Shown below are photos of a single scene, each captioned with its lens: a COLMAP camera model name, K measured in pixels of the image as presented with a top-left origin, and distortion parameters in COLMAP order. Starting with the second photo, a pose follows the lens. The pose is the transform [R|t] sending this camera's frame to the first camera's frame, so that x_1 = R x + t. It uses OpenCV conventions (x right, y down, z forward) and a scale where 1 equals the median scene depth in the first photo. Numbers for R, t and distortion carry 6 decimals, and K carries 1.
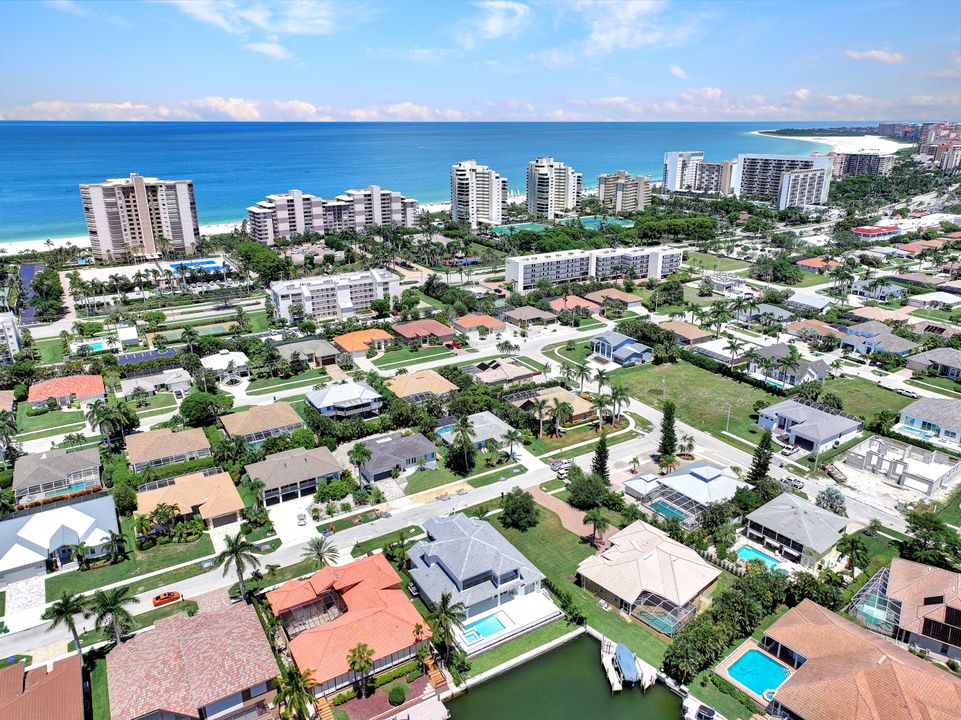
lens RADIAL K [[672.1, 0, 483.0], [0, 672.1, 357.0], [0, 0, 1]] dist [0.000985, 0.010292]
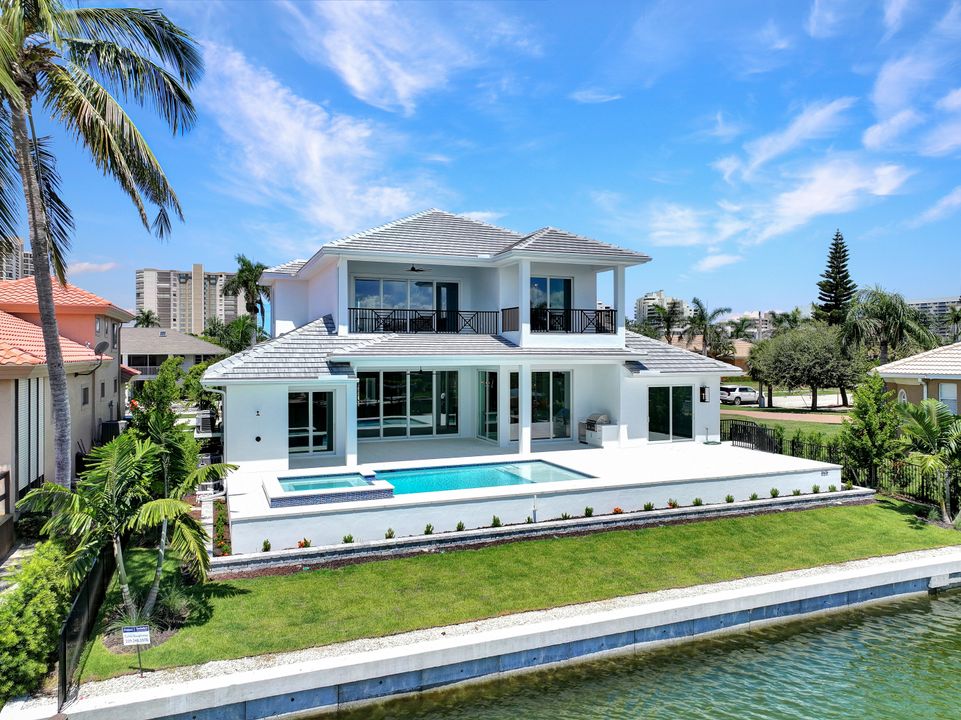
lens RADIAL K [[672.1, 0, 483.0], [0, 672.1, 357.0], [0, 0, 1]] dist [0.000985, 0.010292]
pose [[0.987414, 0.000365, -0.158158, 0.020599], [-0.052688, 0.943637, -0.326763, 0.193512], [0.149124, 0.330983, 0.931779, 0.372448]]
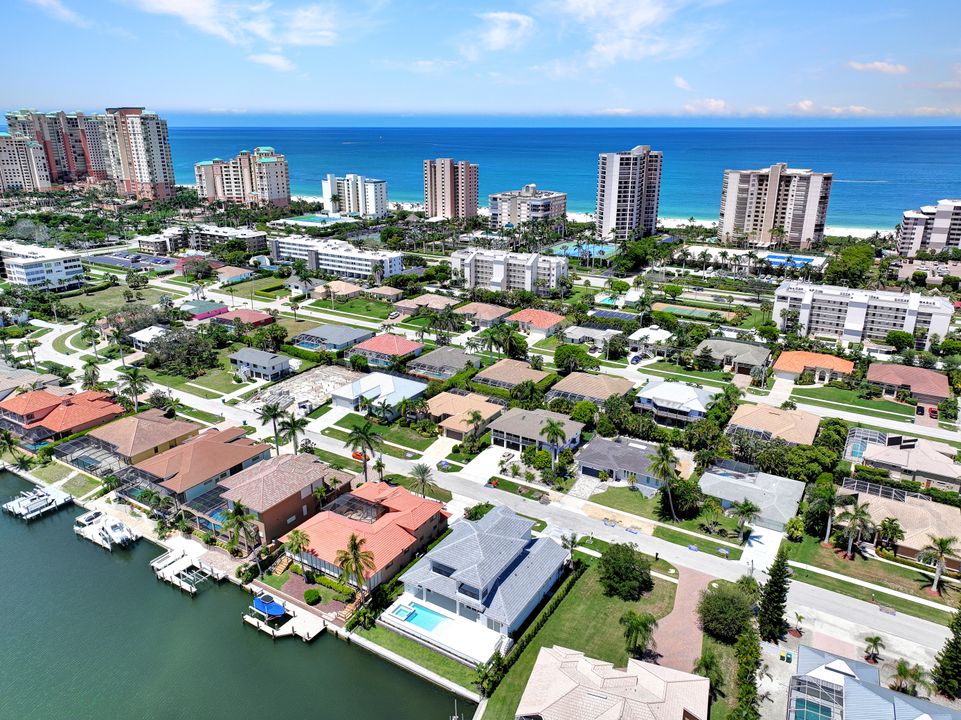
lens RADIAL K [[672.1, 0, 483.0], [0, 672.1, 357.0], [0, 0, 1]] dist [0.000985, 0.010292]
pose [[0.459831, 0.289331, -0.839549, 0.320351], [-0.296048, 0.941293, 0.162246, -0.047643], [0.837204, 0.173940, 0.518492, 0.240009]]
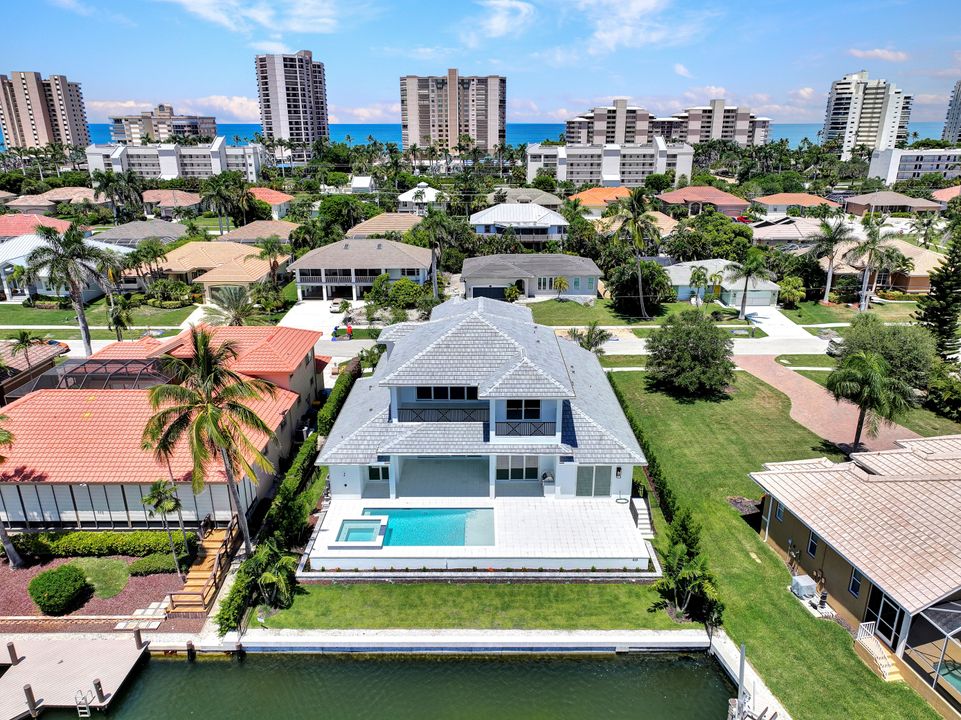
lens RADIAL K [[672.1, 0, 483.0], [0, 672.1, 357.0], [0, 0, 1]] dist [0.000985, 0.010292]
pose [[0.855948, 0.168964, -0.488675, 0.087026], [-0.171420, 0.984381, 0.040105, 0.132344], [0.487819, 0.049441, 0.871543, 0.317074]]
